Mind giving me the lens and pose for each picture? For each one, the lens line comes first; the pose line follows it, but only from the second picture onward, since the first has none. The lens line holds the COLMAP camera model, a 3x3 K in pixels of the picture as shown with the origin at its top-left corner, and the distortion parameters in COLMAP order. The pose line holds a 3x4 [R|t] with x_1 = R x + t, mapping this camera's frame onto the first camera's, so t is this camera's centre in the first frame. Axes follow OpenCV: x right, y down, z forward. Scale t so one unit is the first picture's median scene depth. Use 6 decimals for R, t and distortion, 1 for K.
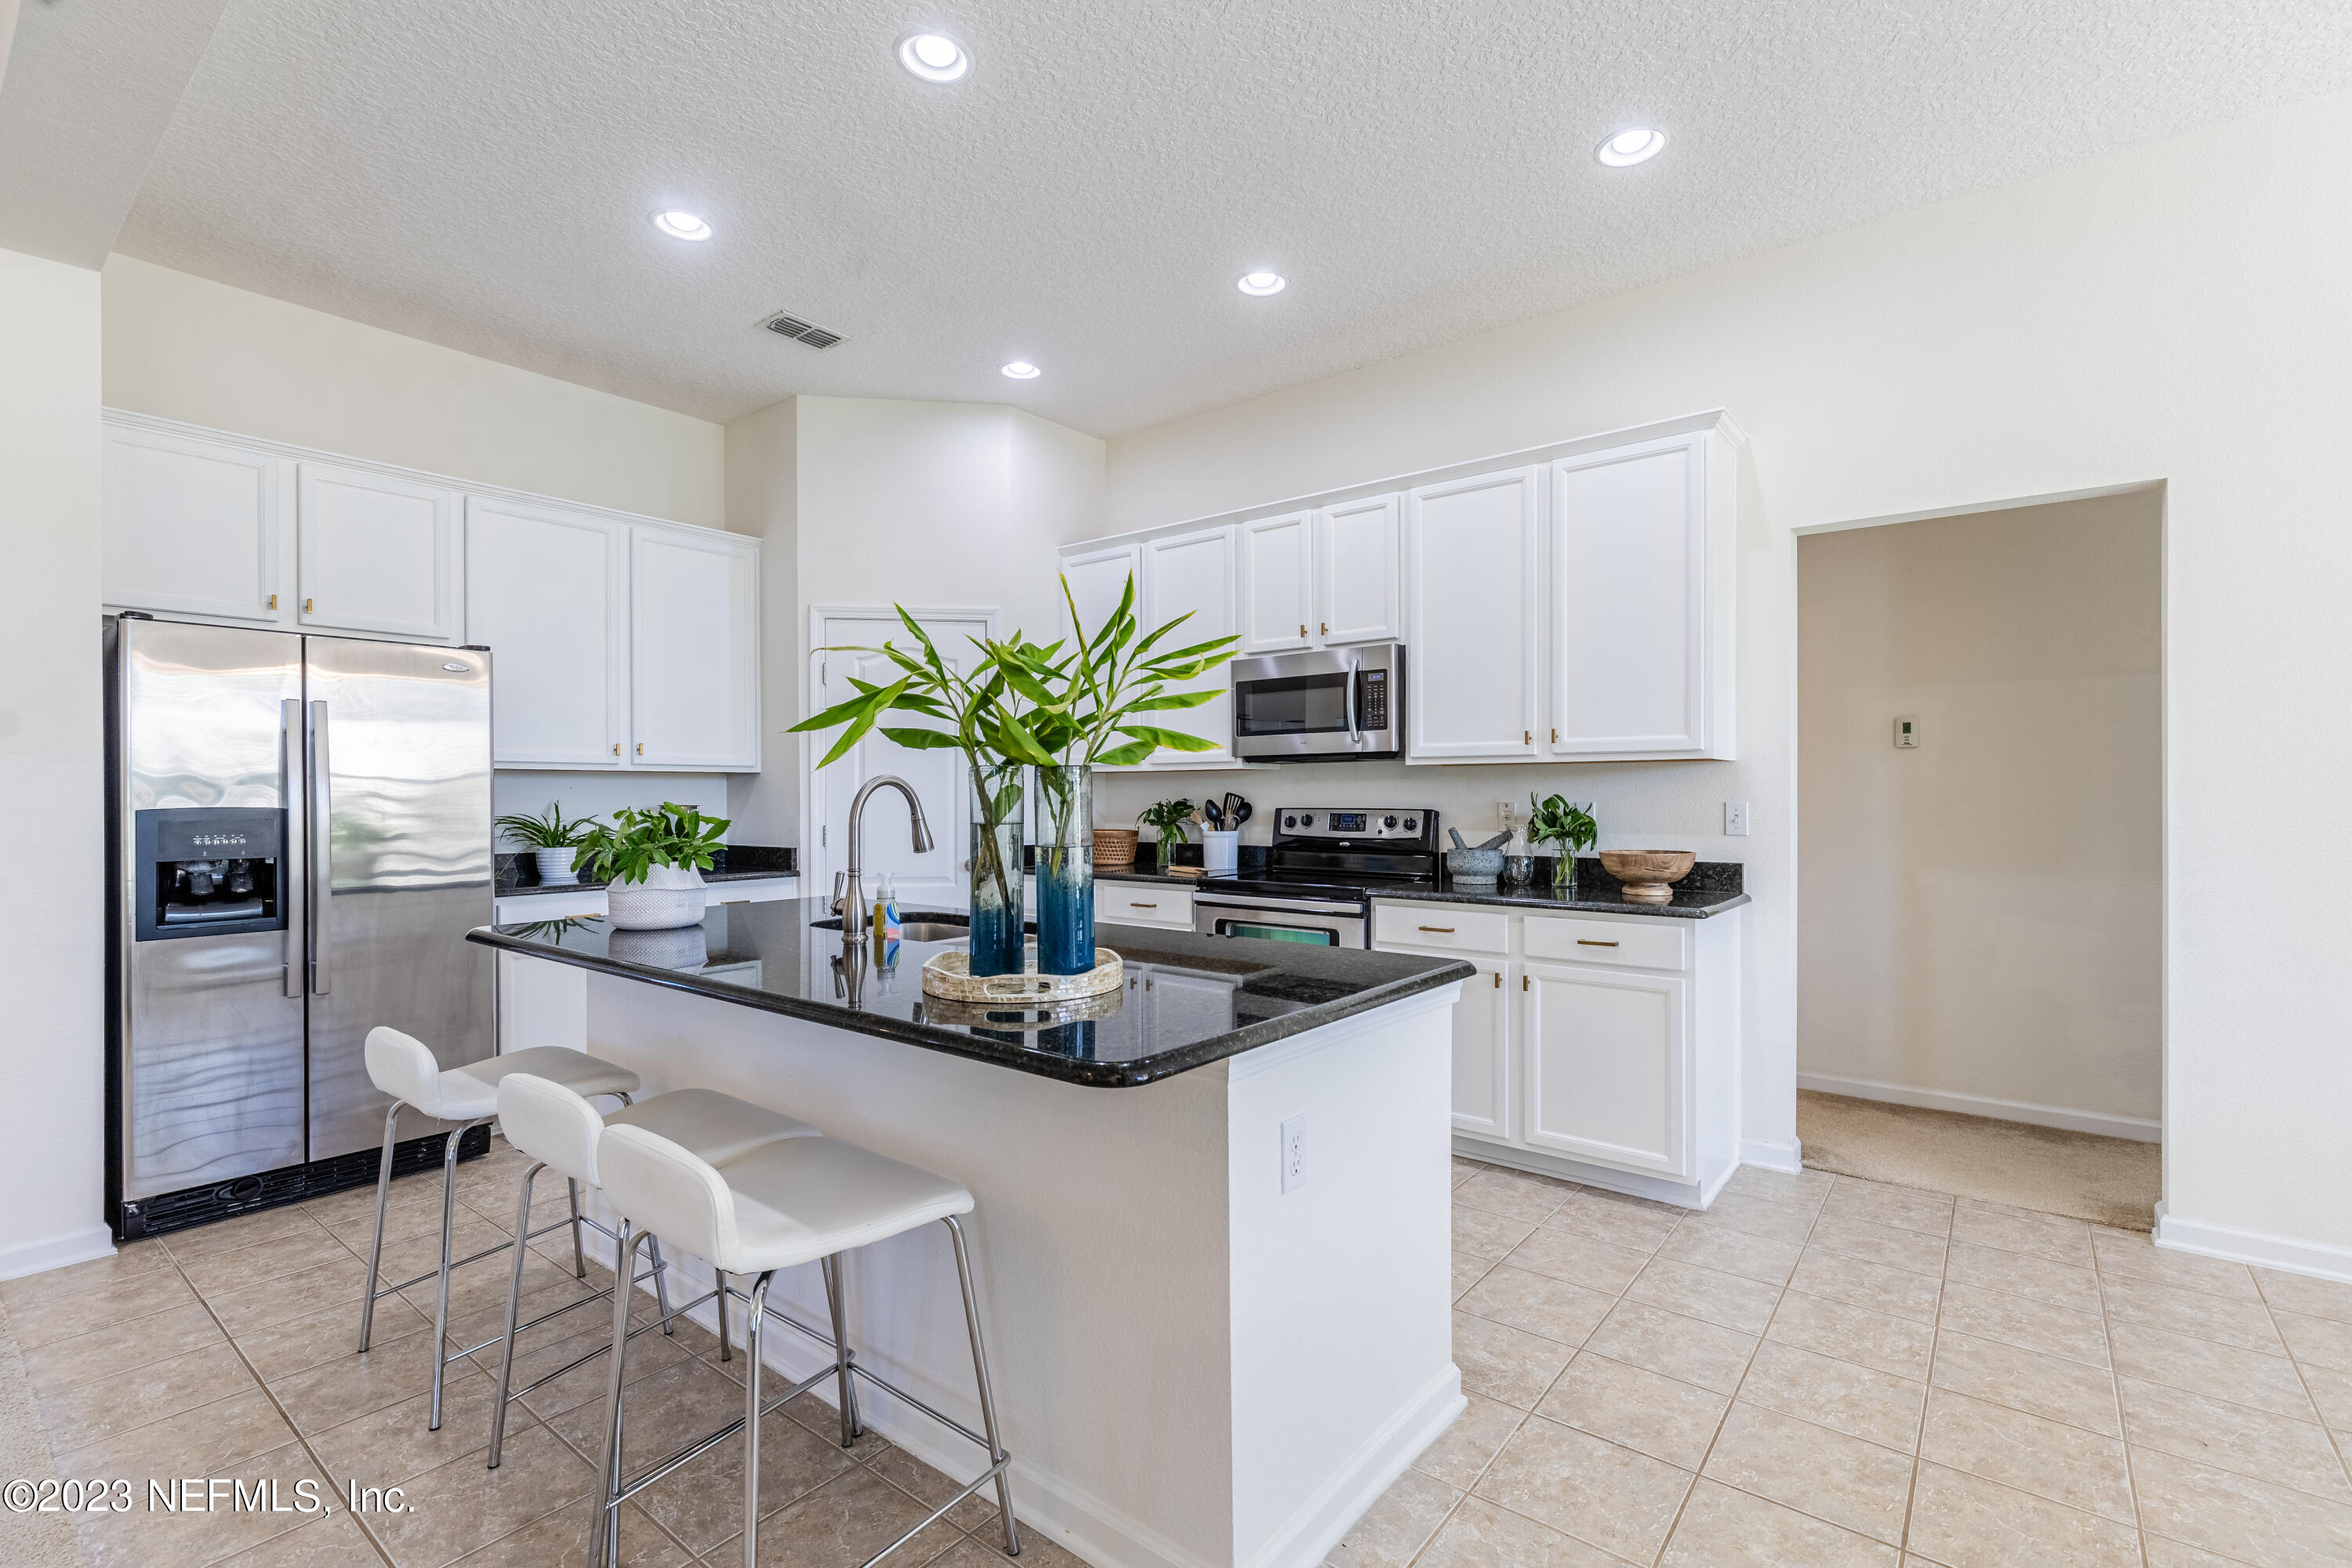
lens RADIAL K [[1052.4, 0, 1180.5], [0, 1052.4, 794.6], [0, 0, 1]] dist [0.007402, -0.001100]
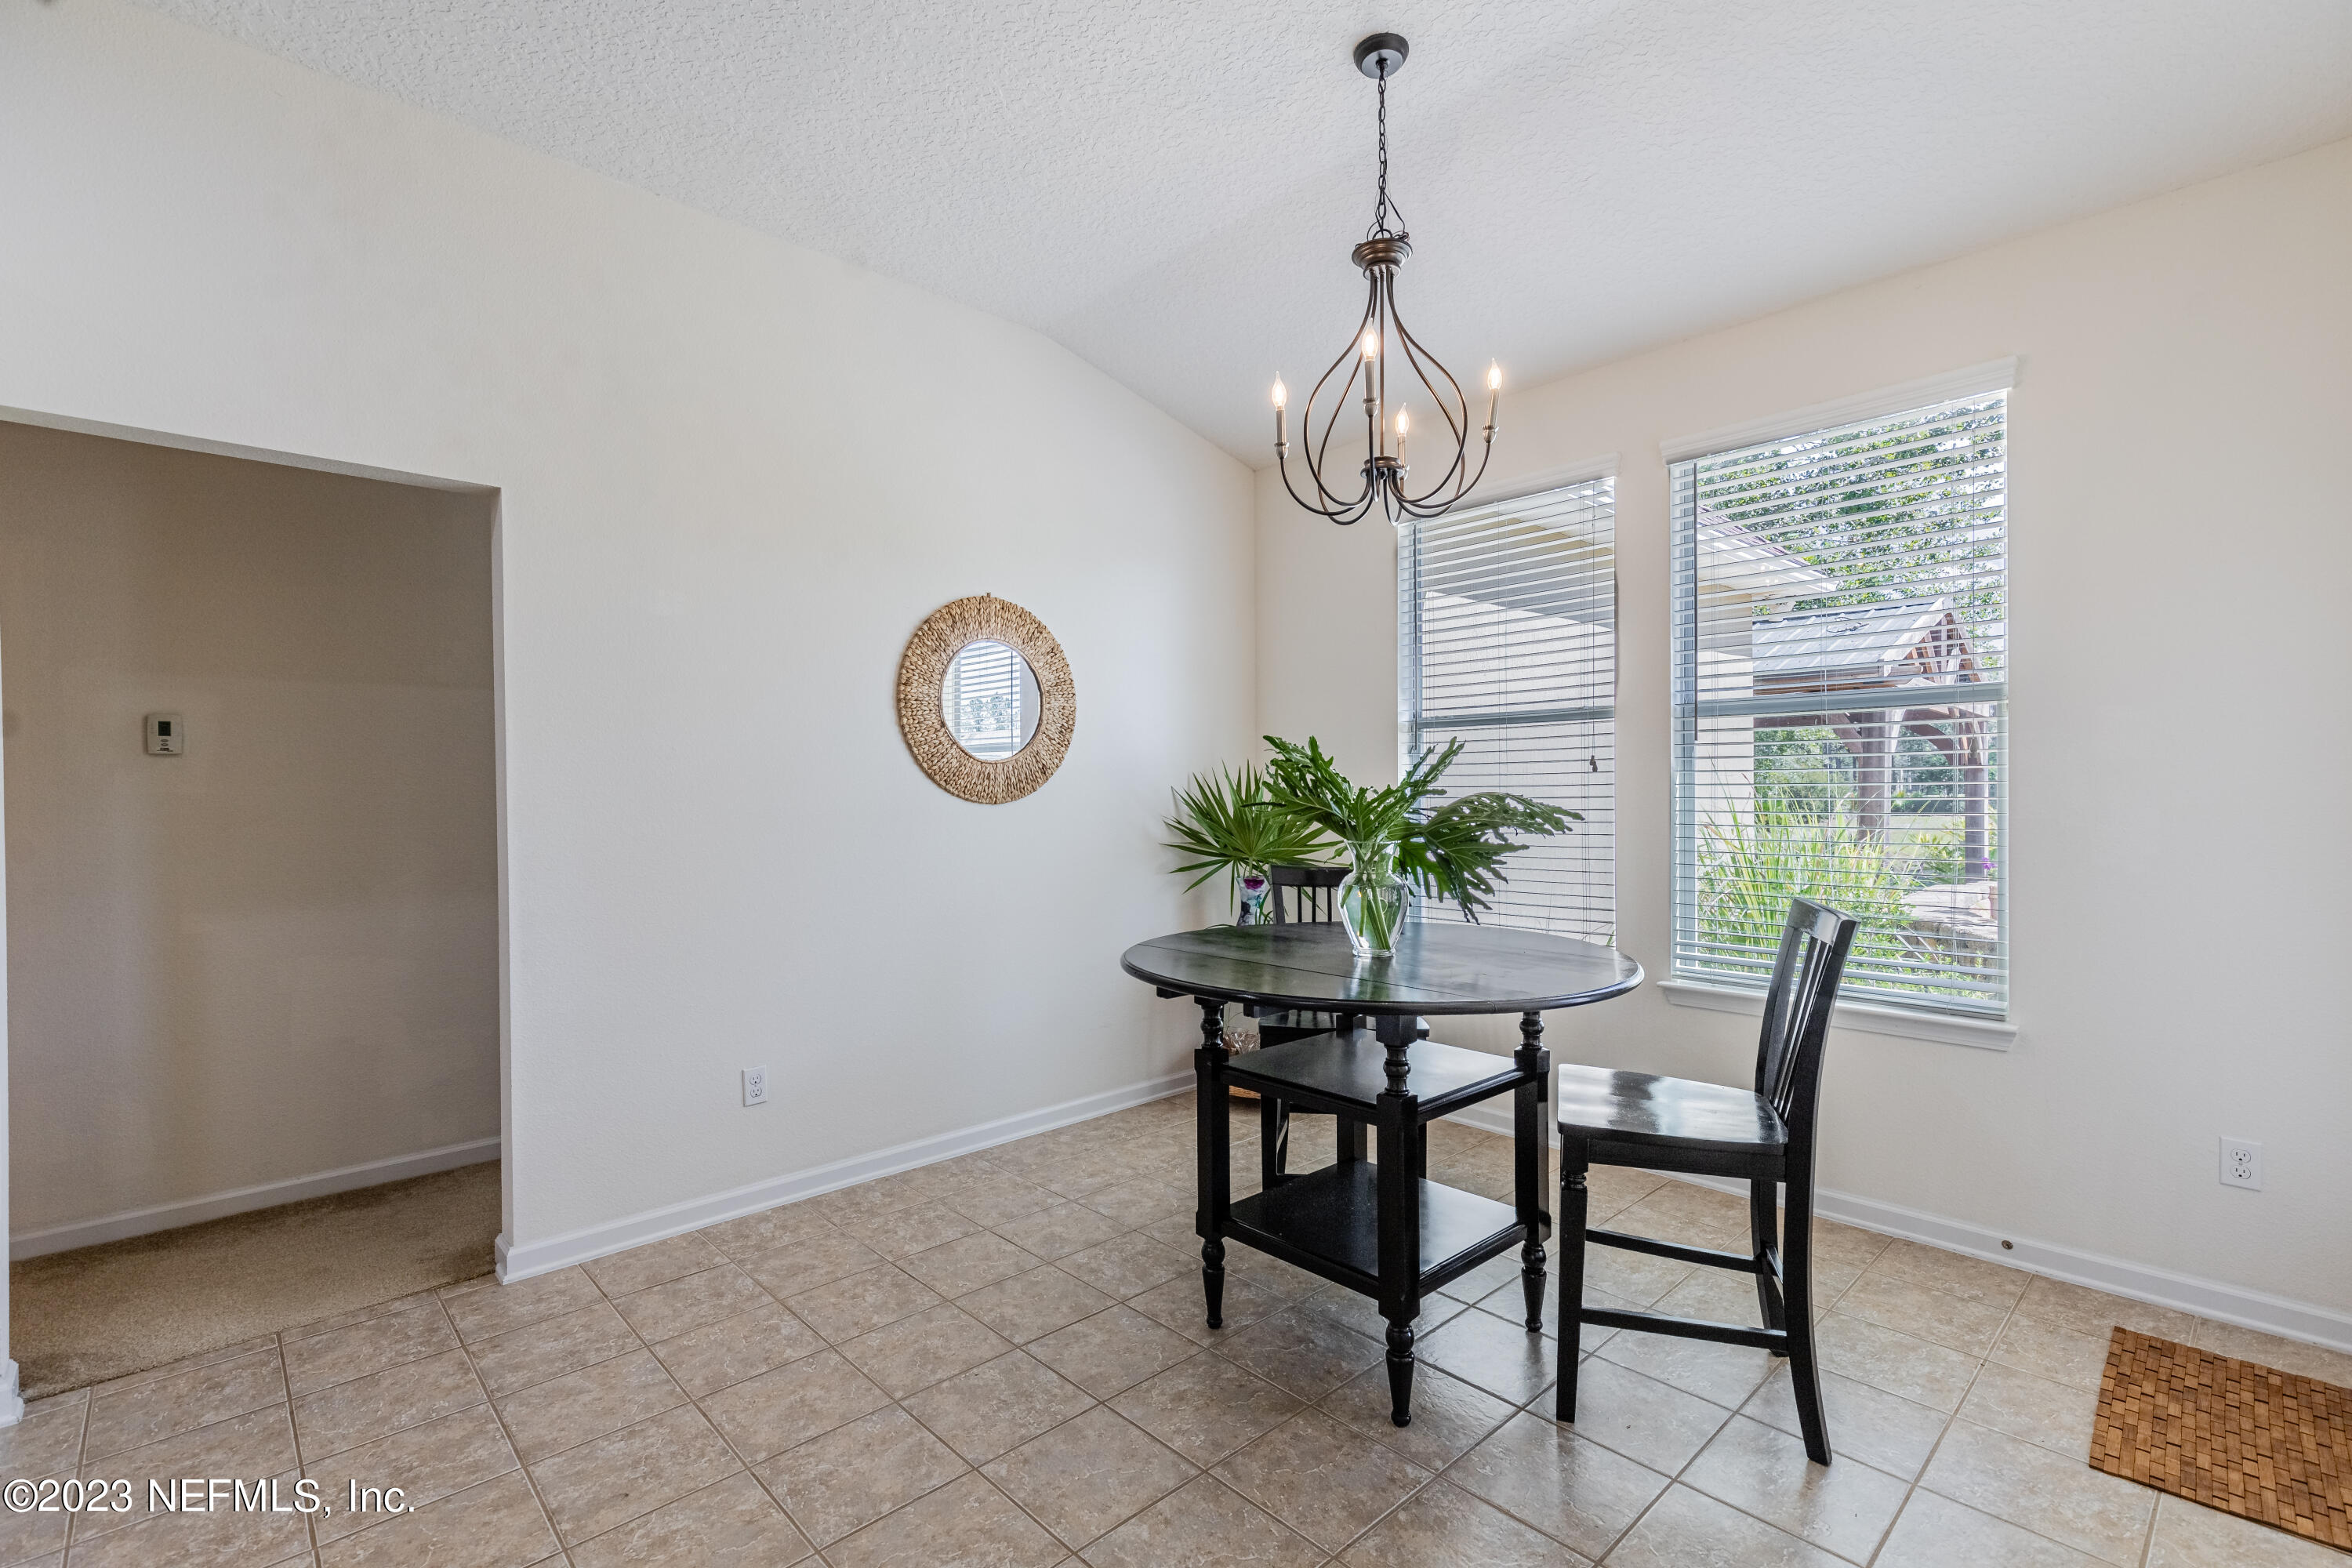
lens RADIAL K [[1052.4, 0, 1187.7], [0, 1052.4, 804.7], [0, 0, 1]] dist [0.007402, -0.001100]
pose [[0.145014, -0.015355, 0.989310, 0.051201], [0.012757, 0.999825, 0.013648, -0.010521], [-0.989347, 0.010642, 0.145185, 0.179750]]
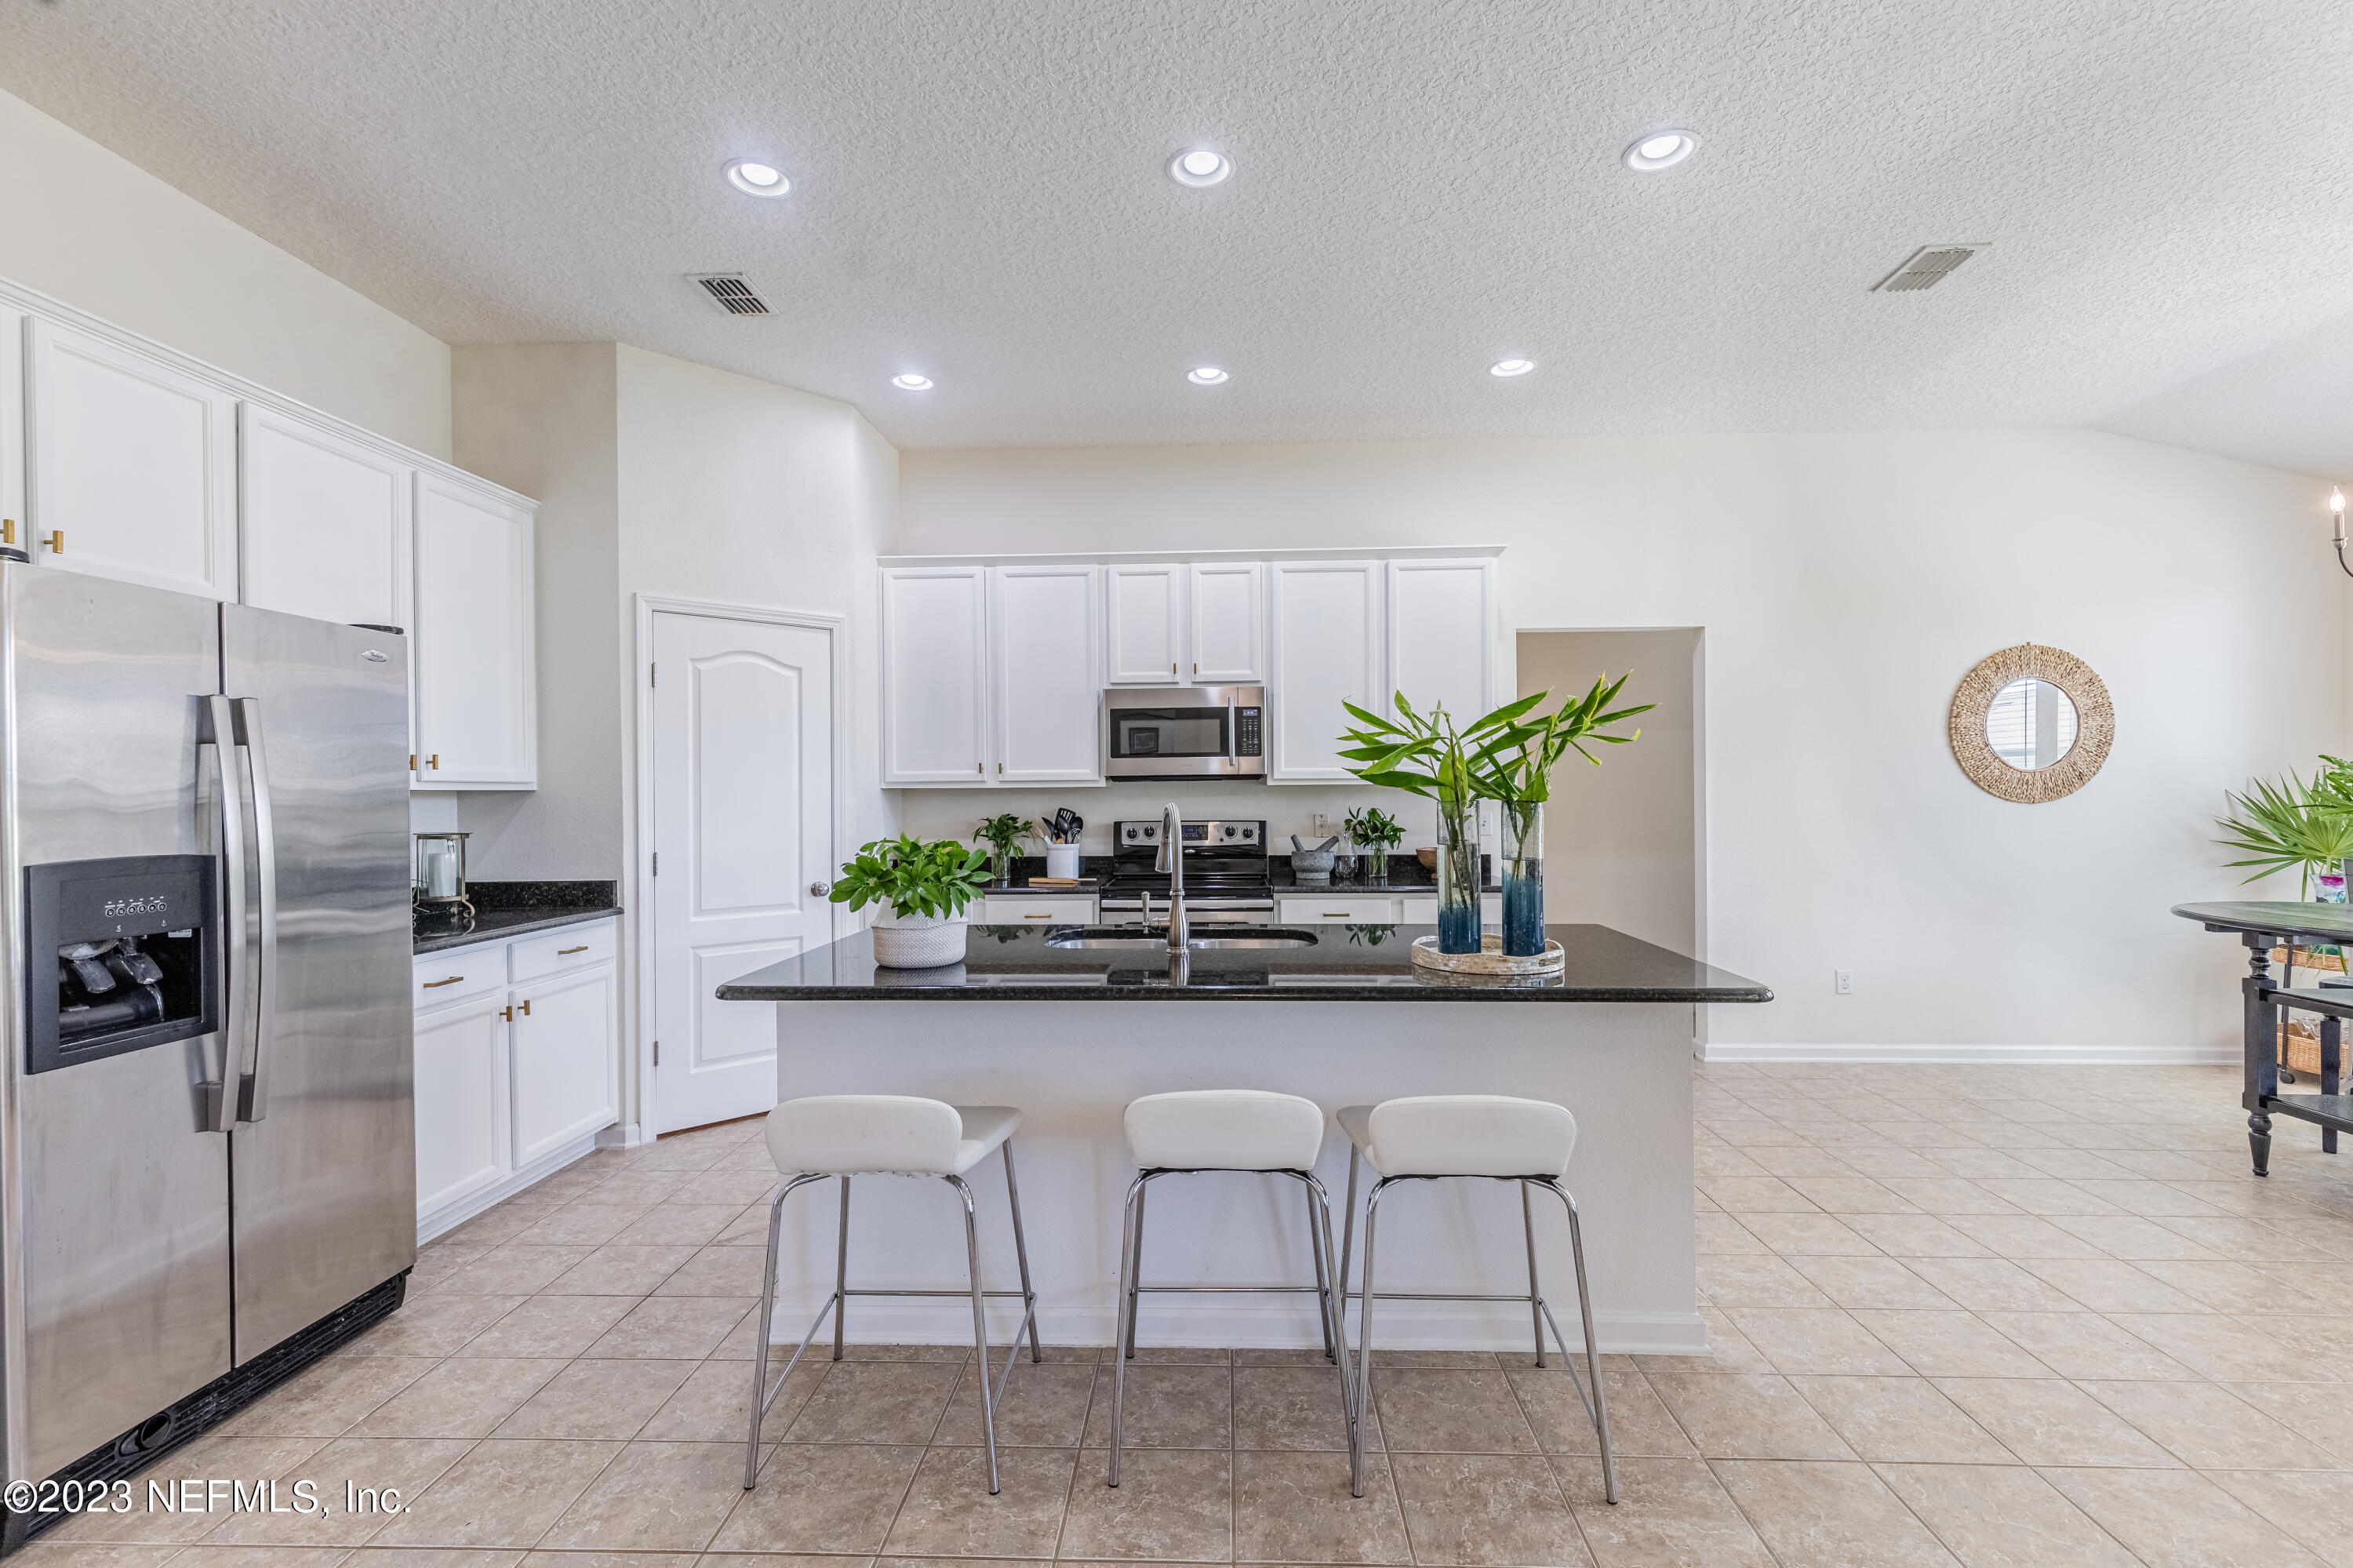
lens RADIAL K [[1052.9, 0, 1182.5], [0, 1052.9, 795.9], [0, 0, 1]] dist [0.007402, -0.001100]
pose [[0.809797, -0.005614, 0.586684, -0.597802], [0.007053, 0.999975, -0.000167, -0.016318], [-0.586668, 0.004273, 0.809816, 0.064669]]
